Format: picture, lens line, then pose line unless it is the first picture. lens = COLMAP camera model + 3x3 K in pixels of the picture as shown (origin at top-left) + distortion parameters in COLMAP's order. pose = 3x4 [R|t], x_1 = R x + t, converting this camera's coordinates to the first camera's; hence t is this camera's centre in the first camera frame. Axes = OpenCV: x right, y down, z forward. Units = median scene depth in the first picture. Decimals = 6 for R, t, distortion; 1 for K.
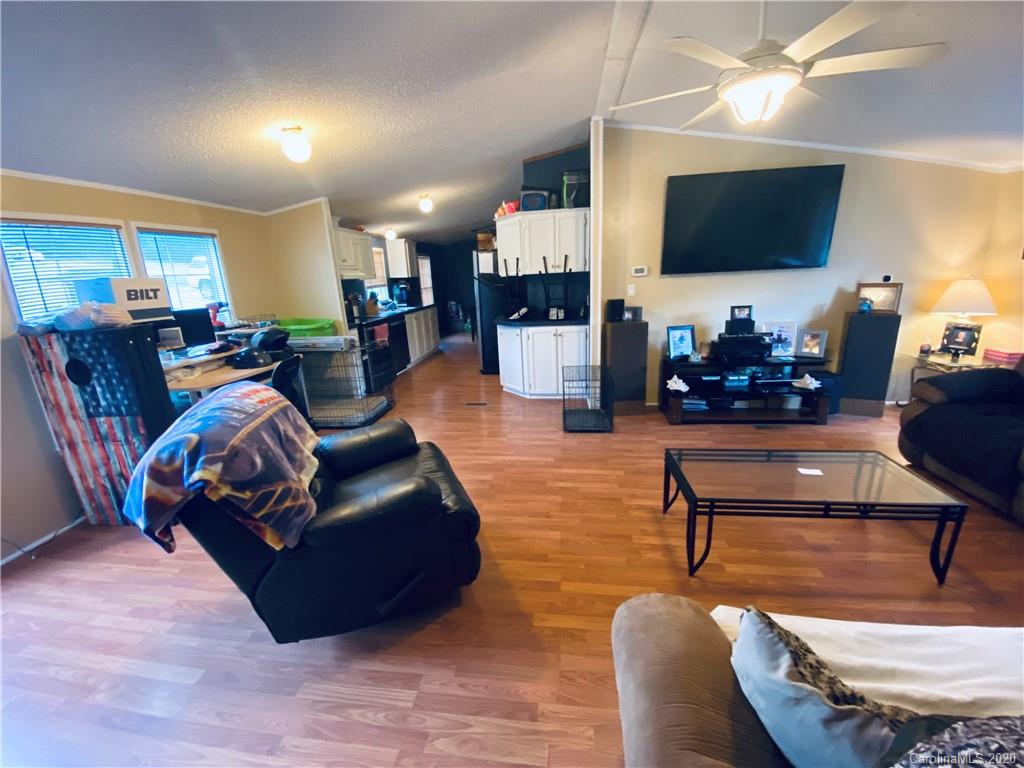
lens RADIAL K [[415.1, 0, 515.7], [0, 415.1, 387.9], [0, 0, 1]] dist [0.031946, -0.026197]
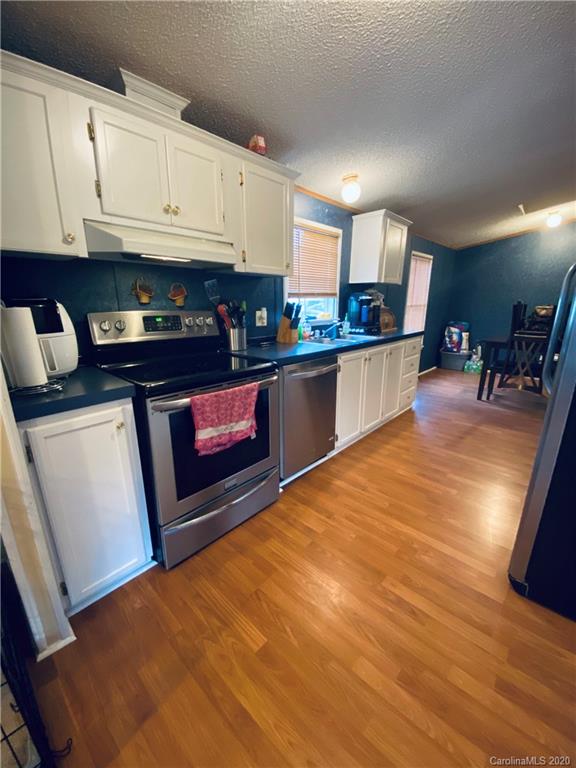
lens RADIAL K [[311.3, 0, 288.0], [0, 311.3, 384.0], [0, 0, 1]] dist [0.031946, -0.026197]
pose [[0.806492, 0.206523, -0.554003, -0.125338], [-0.200513, 0.977018, 0.072320, -0.181061], [0.556207, 0.052759, 0.829368, 0.772392]]
